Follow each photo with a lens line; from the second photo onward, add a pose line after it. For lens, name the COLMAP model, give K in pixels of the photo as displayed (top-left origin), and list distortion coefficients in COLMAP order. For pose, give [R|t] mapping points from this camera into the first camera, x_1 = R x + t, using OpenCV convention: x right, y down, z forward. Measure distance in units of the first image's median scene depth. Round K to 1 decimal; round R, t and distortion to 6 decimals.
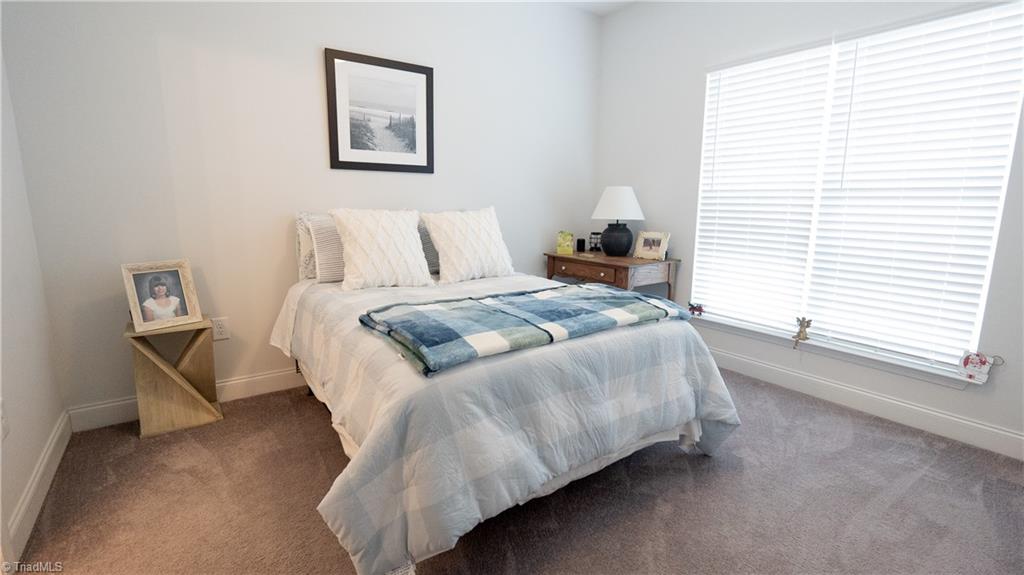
lens RADIAL K [[469.9, 0, 513.7], [0, 469.9, 284.2], [0, 0, 1]] dist [-0.004264, 0.000696]
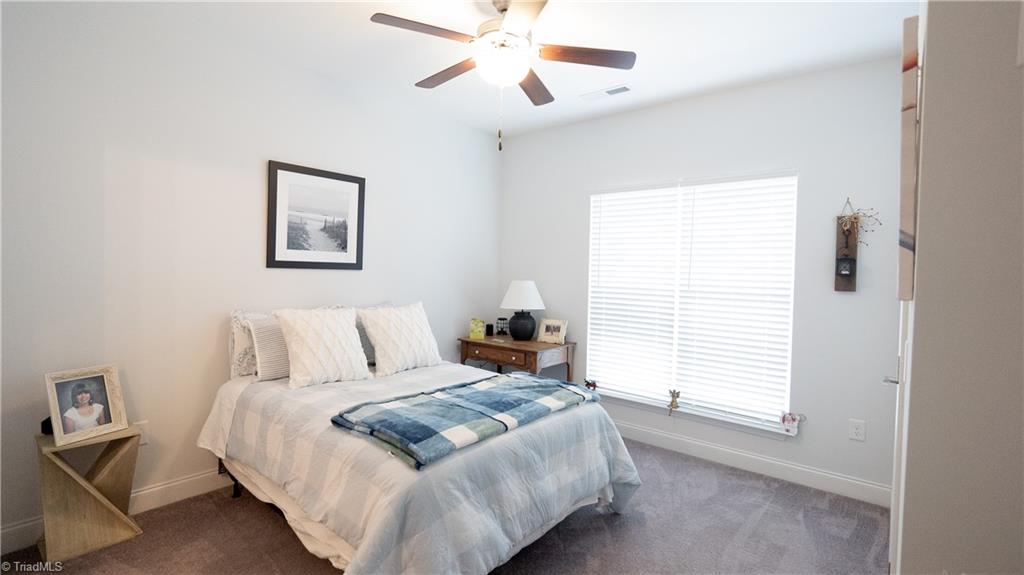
lens RADIAL K [[469.9, 0, 510.9], [0, 469.9, 283.5], [0, 0, 1]] dist [-0.004264, 0.000696]
pose [[0.967458, 0.006256, 0.252953, -0.151190], [0.029612, 0.990026, -0.137741, -0.060602], [-0.251292, 0.140749, 0.957623, -0.164920]]
